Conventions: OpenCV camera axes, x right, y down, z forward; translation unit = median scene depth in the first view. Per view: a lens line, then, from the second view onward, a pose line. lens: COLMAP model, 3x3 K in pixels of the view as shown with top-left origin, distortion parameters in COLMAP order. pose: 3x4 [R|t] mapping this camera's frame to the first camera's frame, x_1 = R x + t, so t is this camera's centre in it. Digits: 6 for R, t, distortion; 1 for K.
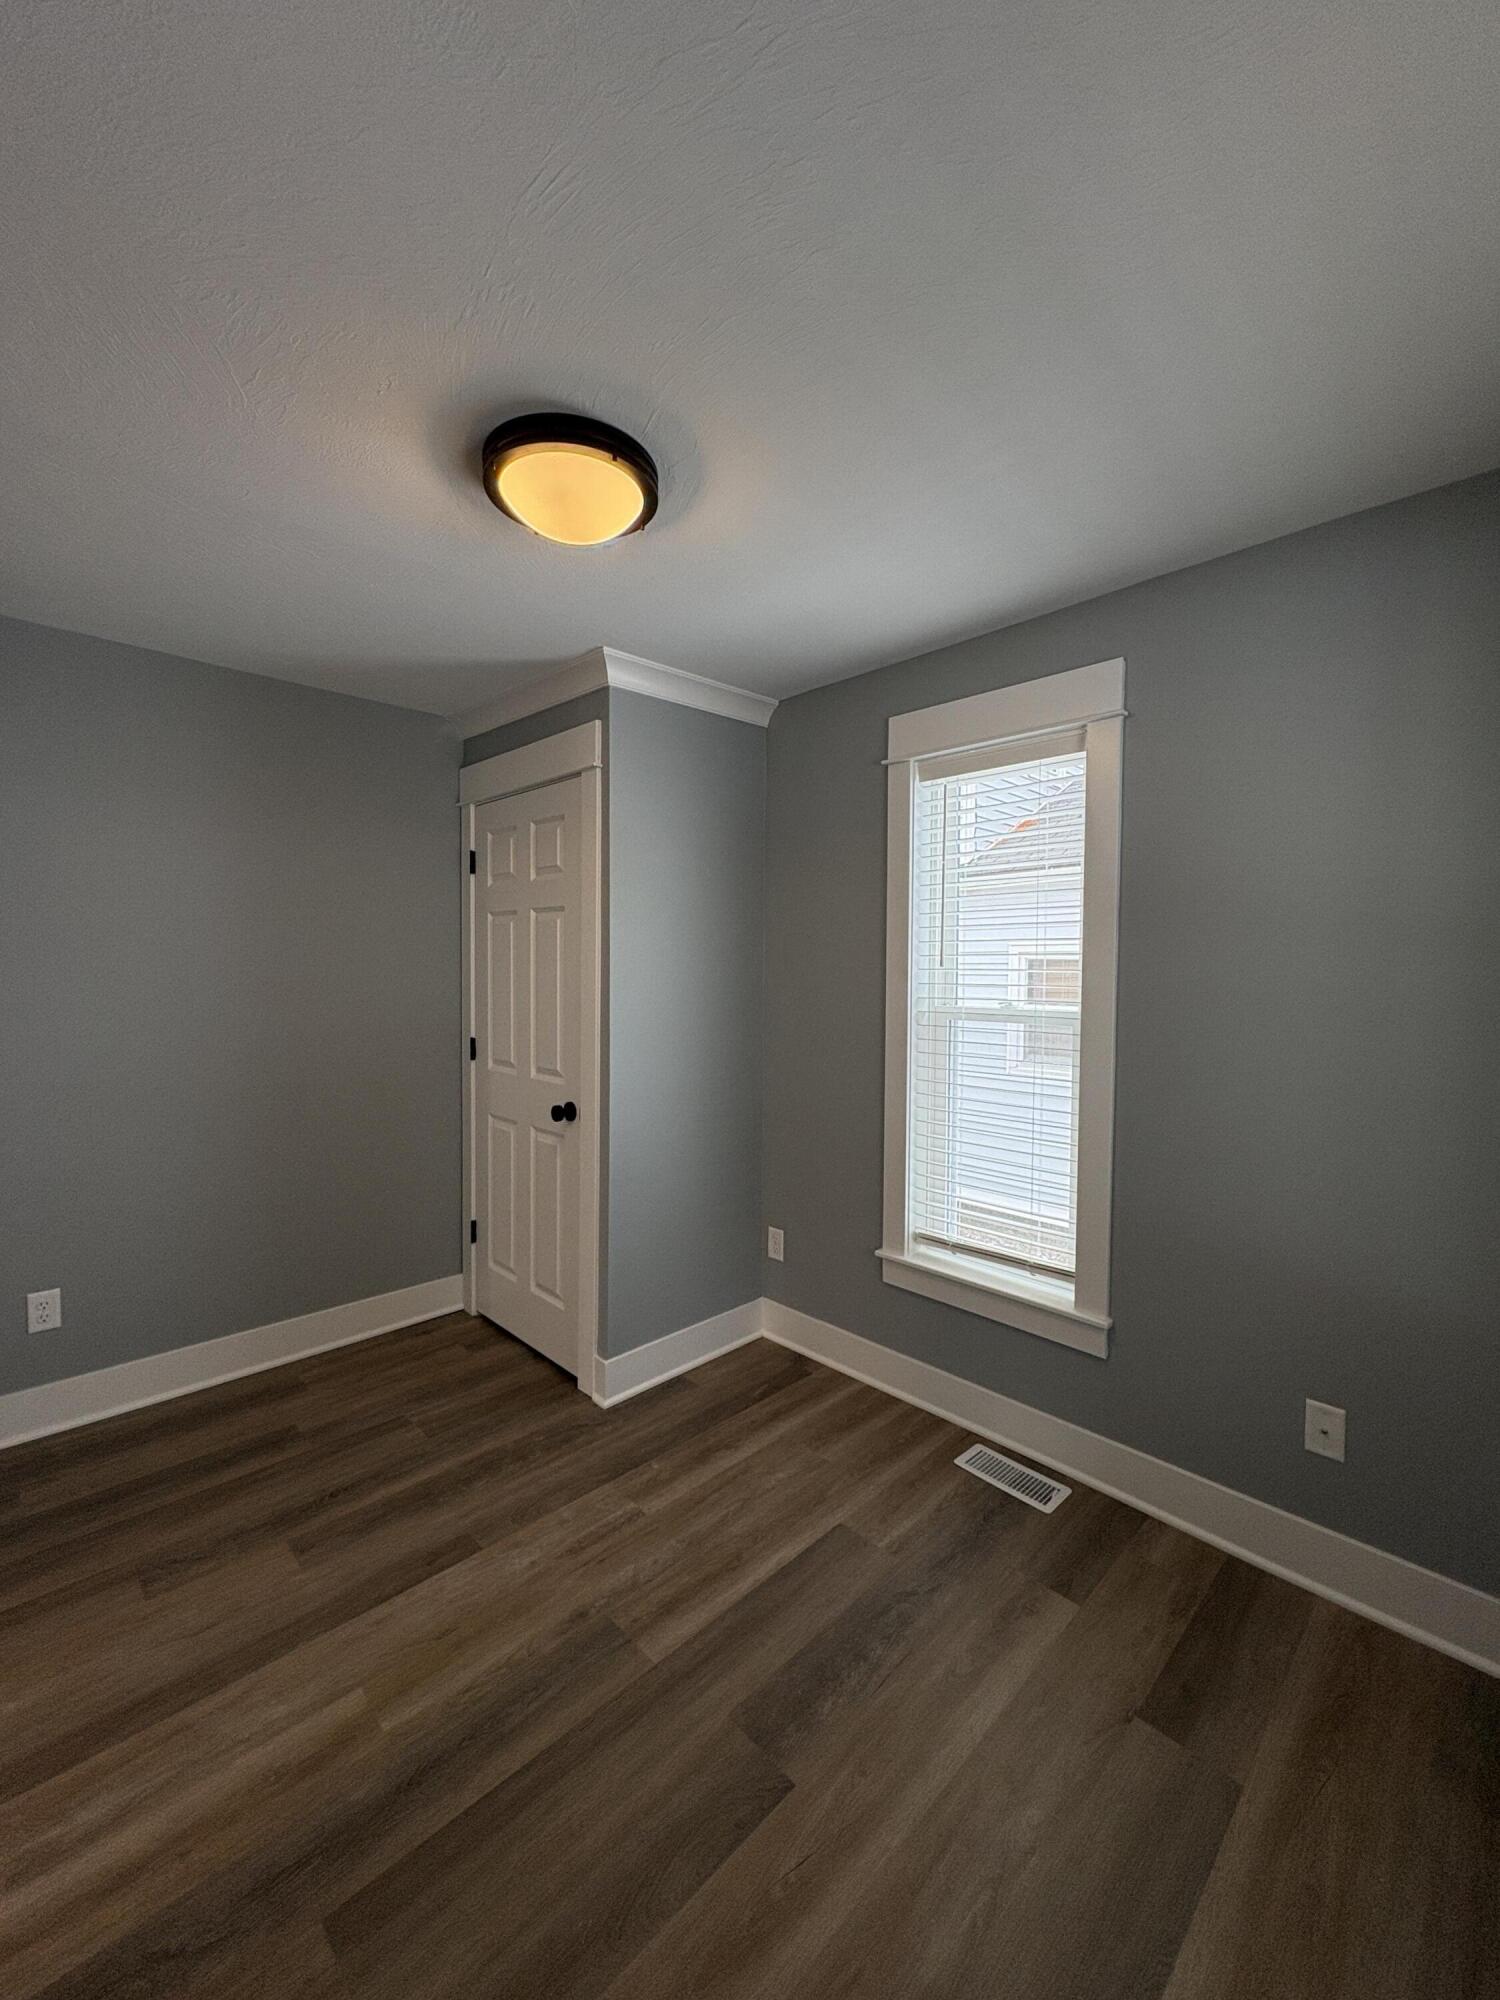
lens RADIAL K [[795.3, 0, 752.2], [0, 795.3, 999.4], [0, 0, 1]] dist [-0.000307, 0.000544]
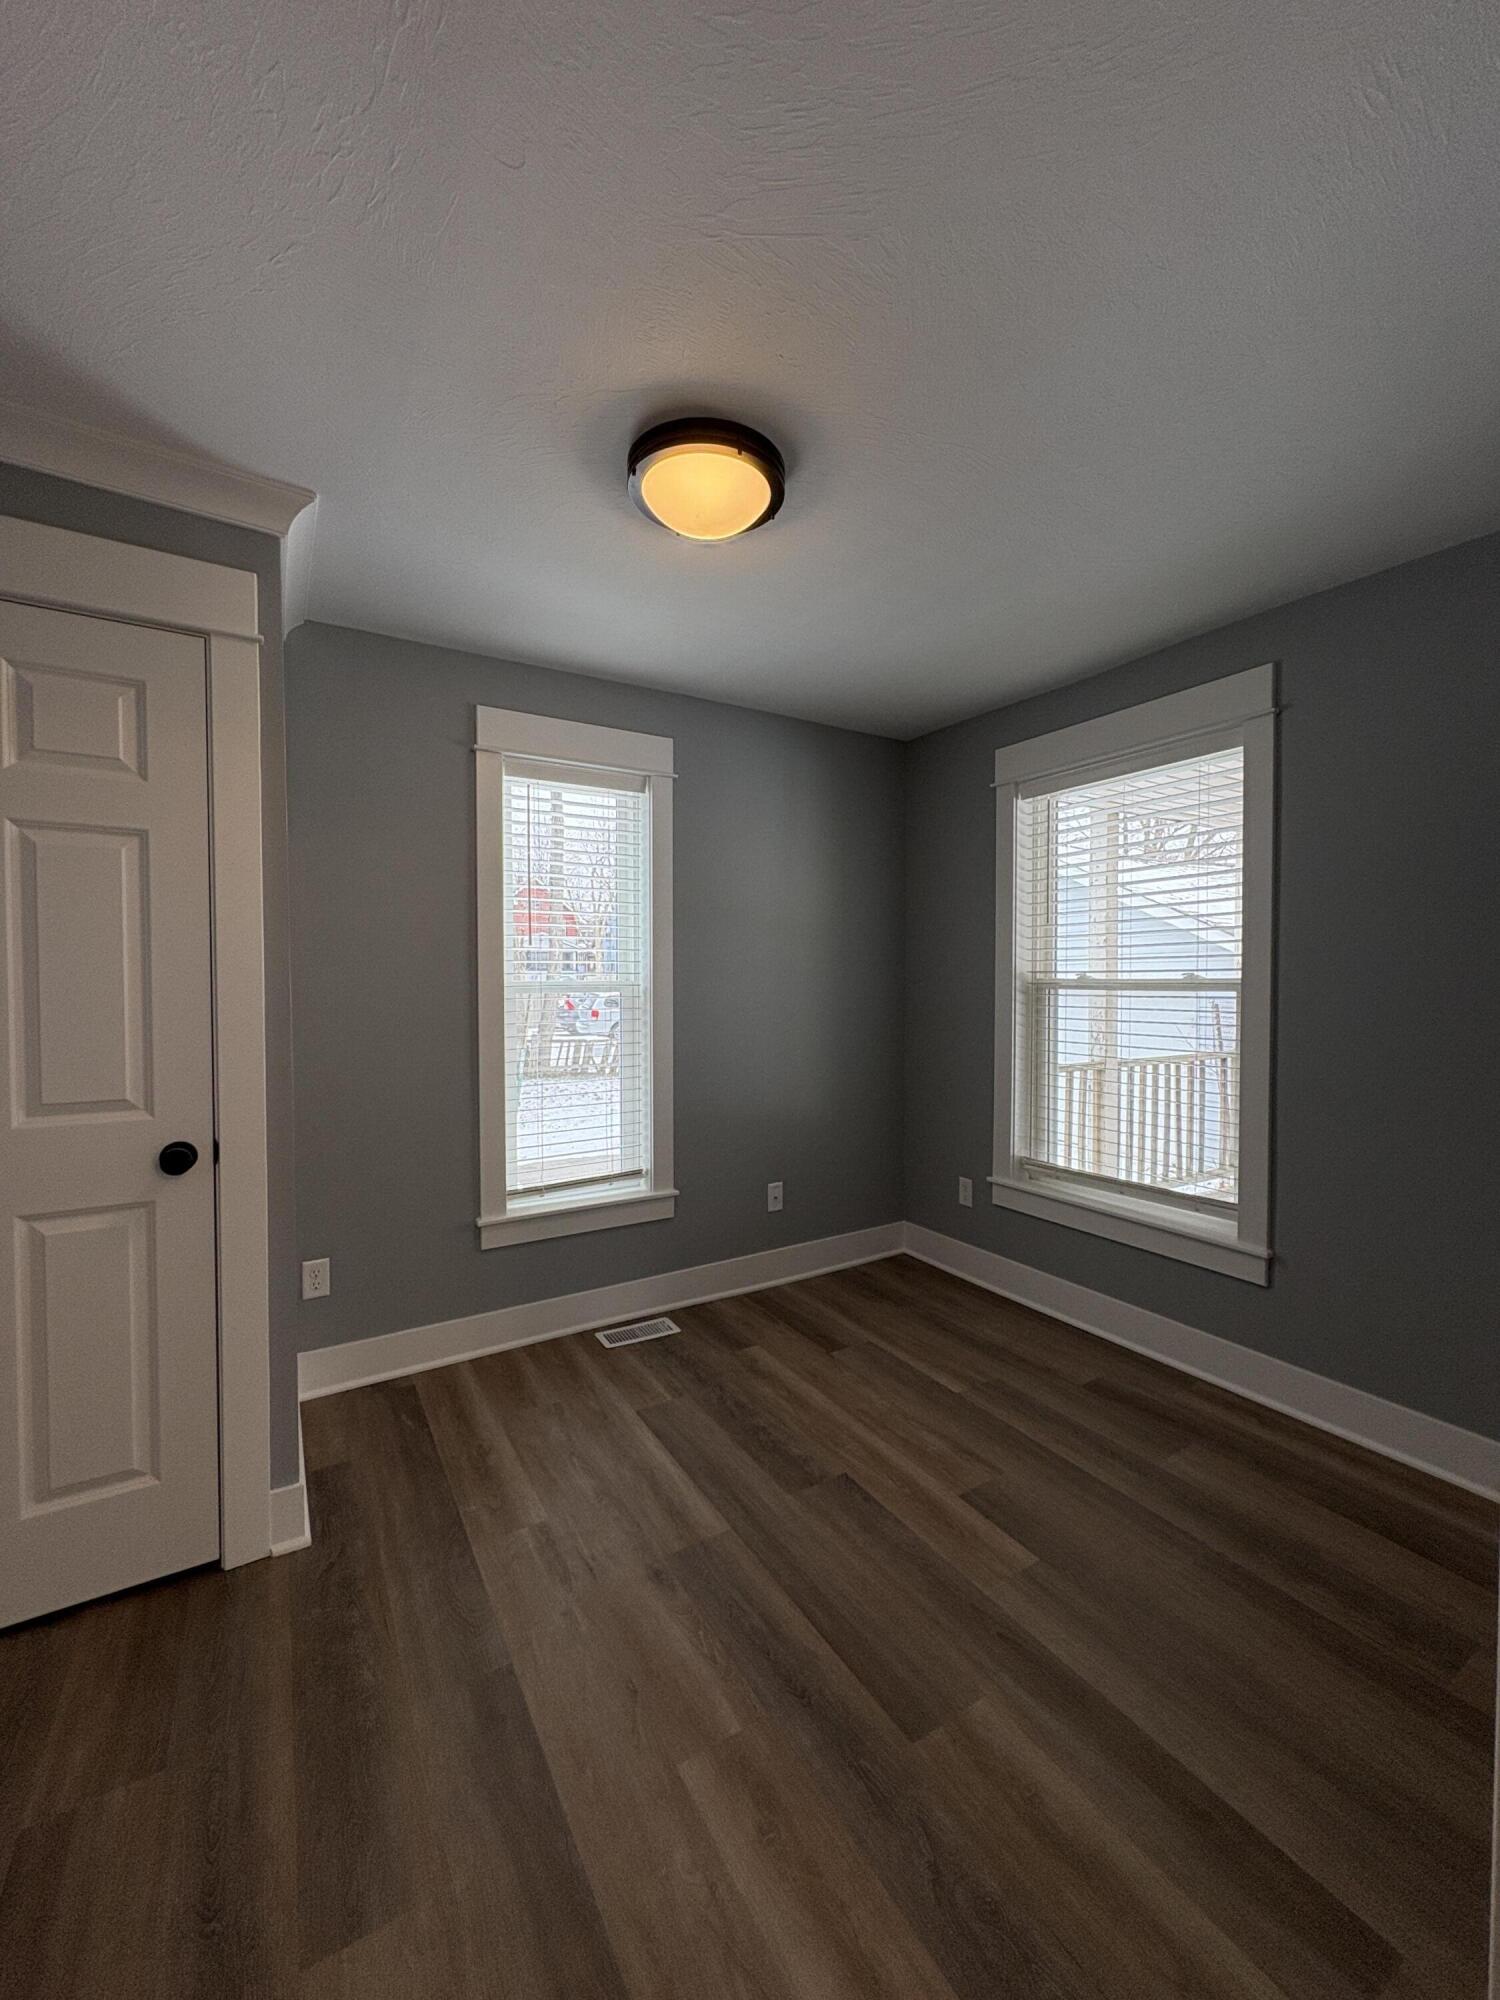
lens RADIAL K [[795.3, 0, 752.2], [0, 795.3, 999.4], [0, 0, 1]] dist [-0.000307, 0.000544]
pose [[0.230783, -0.034842, 0.972381, -0.949845], [0.041864, 0.998789, 0.025852, 0.023770], [-0.972104, 0.034741, 0.231962, 0.521850]]
